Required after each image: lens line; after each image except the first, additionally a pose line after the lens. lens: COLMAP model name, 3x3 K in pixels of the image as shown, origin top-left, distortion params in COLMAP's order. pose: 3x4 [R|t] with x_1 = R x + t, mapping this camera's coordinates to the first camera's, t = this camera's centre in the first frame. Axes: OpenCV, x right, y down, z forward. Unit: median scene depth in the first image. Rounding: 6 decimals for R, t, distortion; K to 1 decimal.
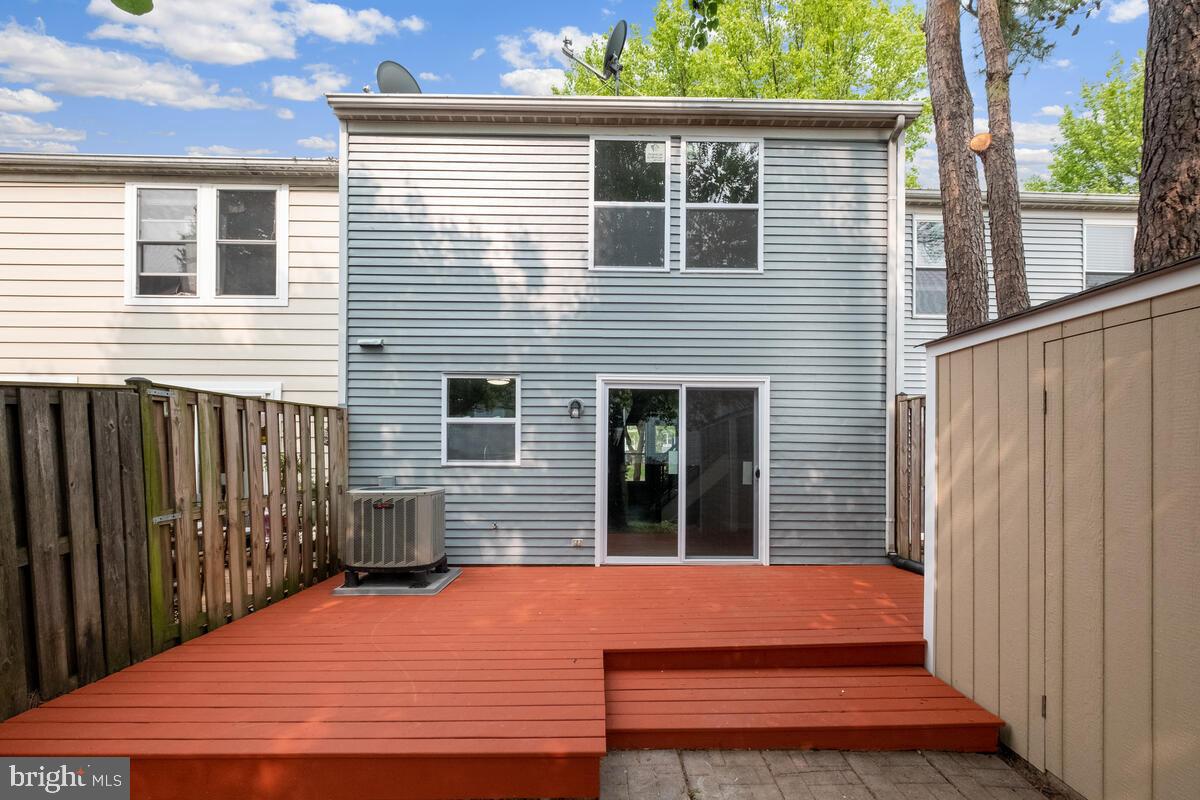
lens RADIAL K [[541.9, 0, 598.3], [0, 541.9, 446.8], [0, 0, 1]] dist [-0.001065, -0.000476]
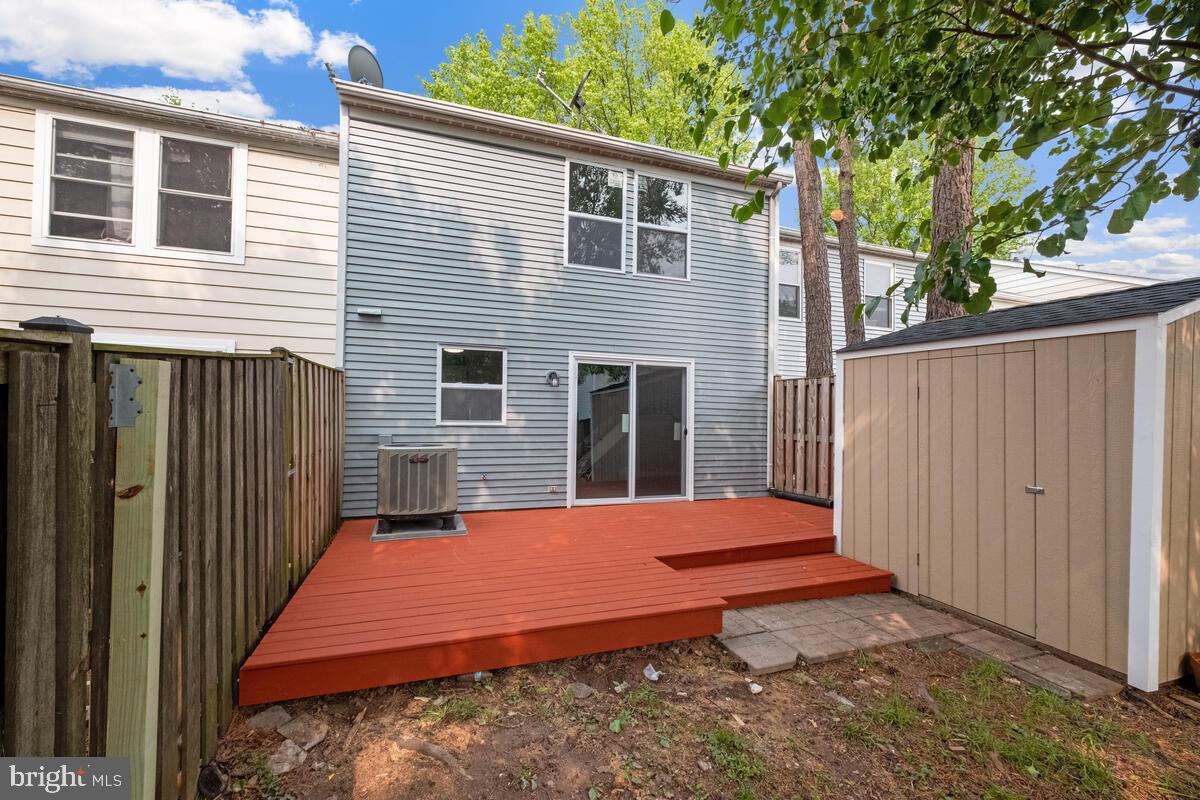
lens RADIAL K [[510.6, 0, 600.0], [0, 510.6, 400.0], [0, 0, 1]] dist [-0.001717, -0.000146]
pose [[0.947628, 0.018357, 0.318848, -0.303982], [-0.013805, 0.999768, -0.016532, -0.004916], [-0.319077, 0.011264, 0.947662, -0.118961]]
